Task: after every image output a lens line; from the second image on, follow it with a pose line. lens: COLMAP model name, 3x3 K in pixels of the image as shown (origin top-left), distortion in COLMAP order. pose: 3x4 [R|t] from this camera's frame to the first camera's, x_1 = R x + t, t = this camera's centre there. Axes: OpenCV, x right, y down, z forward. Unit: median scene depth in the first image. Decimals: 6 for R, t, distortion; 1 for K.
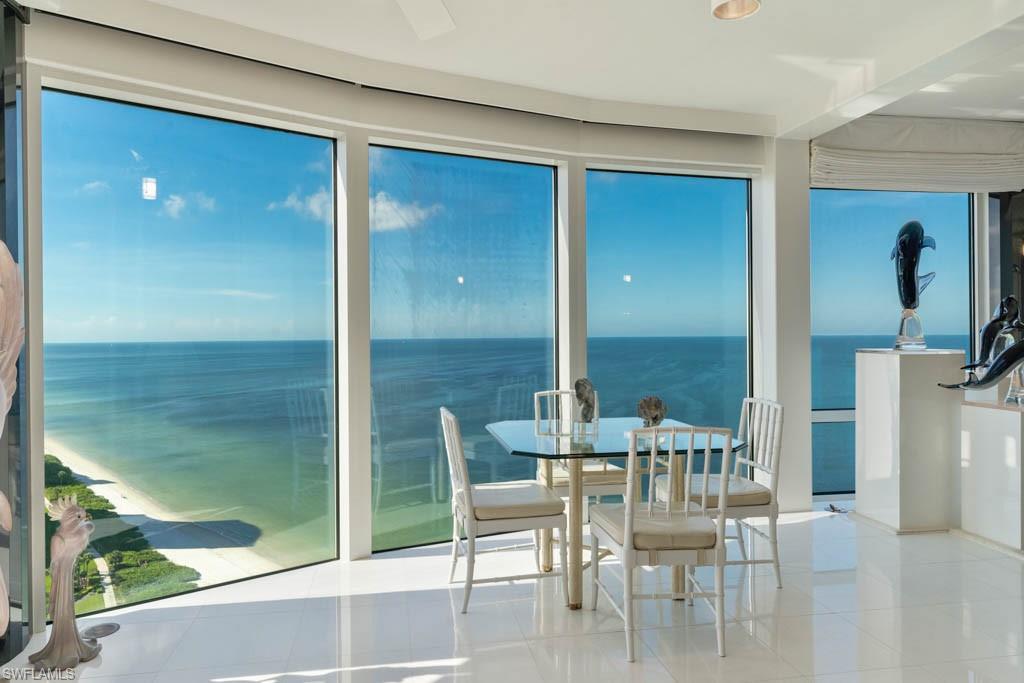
lens RADIAL K [[656.0, 0, 496.0], [0, 656.0, 334.2], [0, 0, 1]] dist [0.002424, 0.002686]
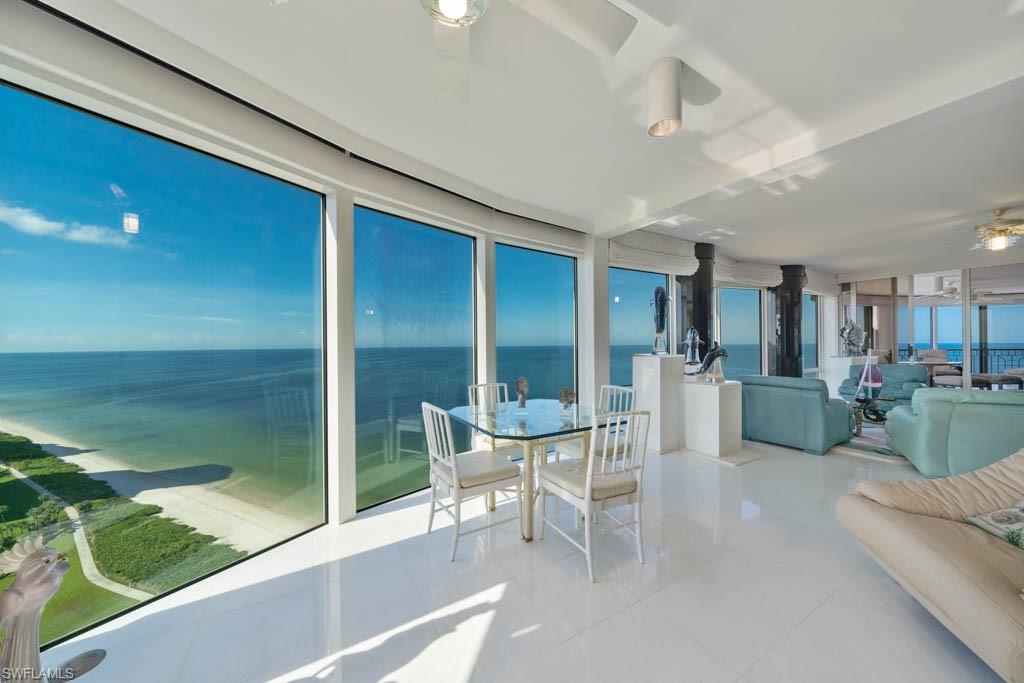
lens RADIAL K [[352.6, 0, 508.4], [0, 352.6, 342.2], [0, 0, 1]] dist [-0.006558, -0.000104]
pose [[0.937640, 0.003036, 0.347595, -0.133790], [-0.000534, 0.999973, -0.007292, -0.004119], [-0.347608, 0.006651, 0.937616, 0.213238]]
